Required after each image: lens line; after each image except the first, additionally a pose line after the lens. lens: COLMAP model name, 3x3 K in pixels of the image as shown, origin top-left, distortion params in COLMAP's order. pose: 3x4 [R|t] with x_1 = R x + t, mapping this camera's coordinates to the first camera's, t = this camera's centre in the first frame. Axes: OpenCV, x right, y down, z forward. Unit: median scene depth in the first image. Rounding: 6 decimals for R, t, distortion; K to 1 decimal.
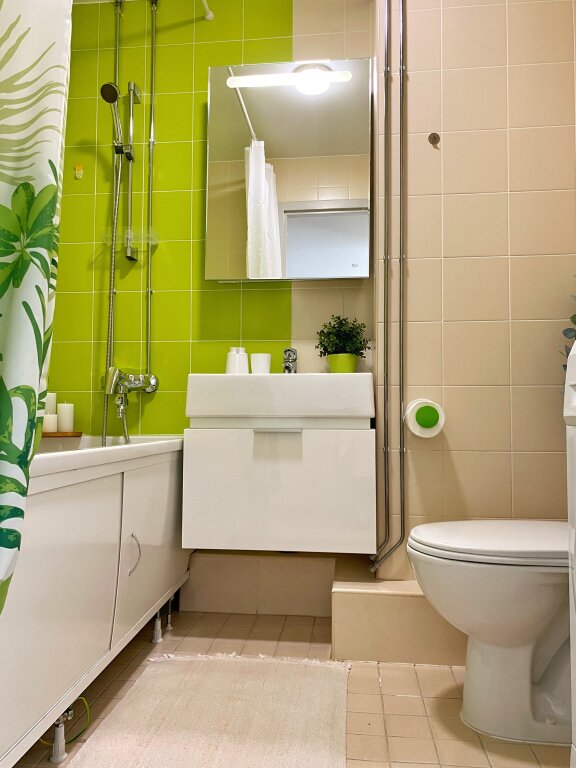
lens RADIAL K [[598.0, 0, 288.0], [0, 598.0, 384.0], [0, 0, 1]] dist [0.031707, -0.040896]
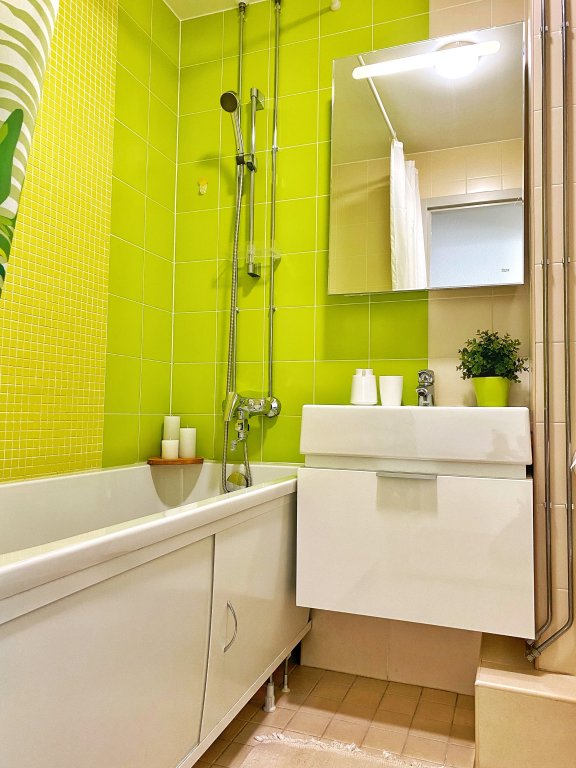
lens RADIAL K [[583.8, 0, 288.7], [0, 583.8, 369.9], [0, 0, 1]] dist [0.009121, -0.006833]
pose [[0.966743, -0.006152, -0.255675, 0.031178], [0.002500, 0.999890, -0.014608, -0.055298], [0.255737, 0.013483, 0.966652, 0.160391]]
